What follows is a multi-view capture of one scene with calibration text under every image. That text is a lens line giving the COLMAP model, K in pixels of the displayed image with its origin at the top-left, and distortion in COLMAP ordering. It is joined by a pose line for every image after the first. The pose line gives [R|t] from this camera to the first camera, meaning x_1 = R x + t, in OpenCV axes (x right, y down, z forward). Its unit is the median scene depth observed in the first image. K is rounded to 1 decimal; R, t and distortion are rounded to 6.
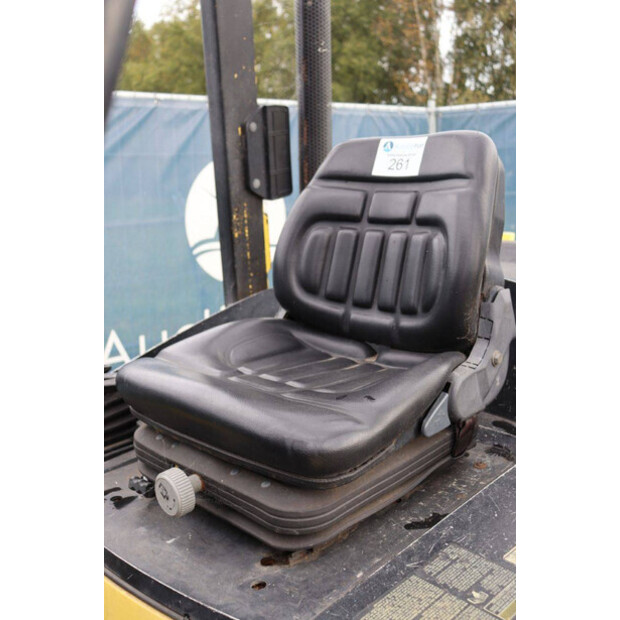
lens RADIAL K [[677.2, 0, 311.9], [0, 677.2, 309.6], [0, 0, 1]] dist [-0.042357, 0.000000]
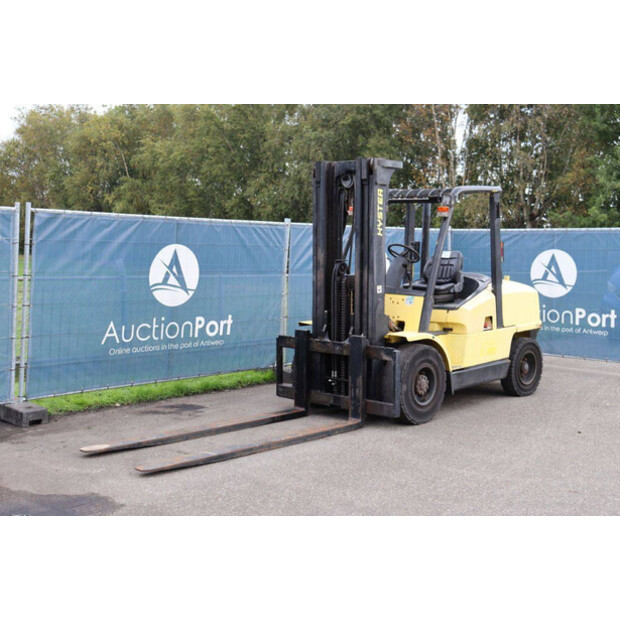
lens RADIAL K [[809.6, 0, 310.8], [0, 809.6, 309.2], [0, 0, 1]] dist [0.029598, 0.000000]
pose [[0.999247, 0.036132, 0.014148, -0.058085], [-0.034036, 0.991238, -0.127626, 0.060987], [-0.018635, 0.127049, 0.991721, -0.304470]]
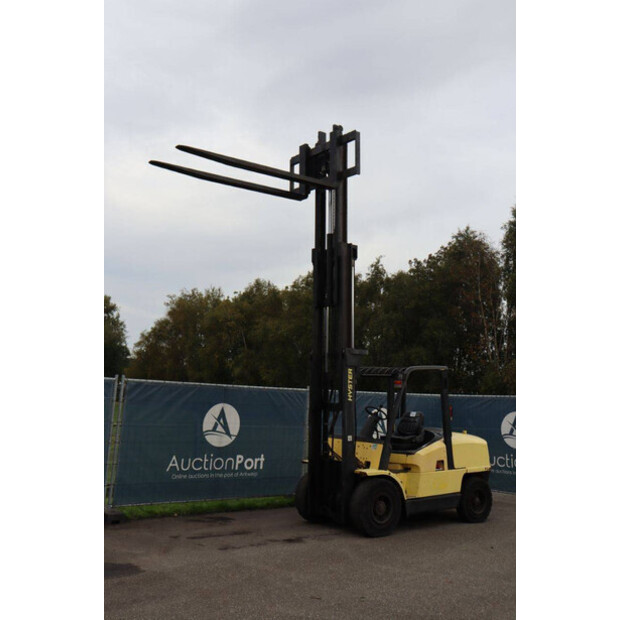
lens RADIAL K [[677.2, 0, 306.9], [0, 677.2, 312.4], [0, 0, 1]] dist [-0.042357, 0.000000]
pose [[0.988915, 0.036355, -0.143964, -0.000610], [-0.081702, 0.942819, -0.323137, 0.069766], [0.123984, 0.331317, 0.935338, -0.370929]]
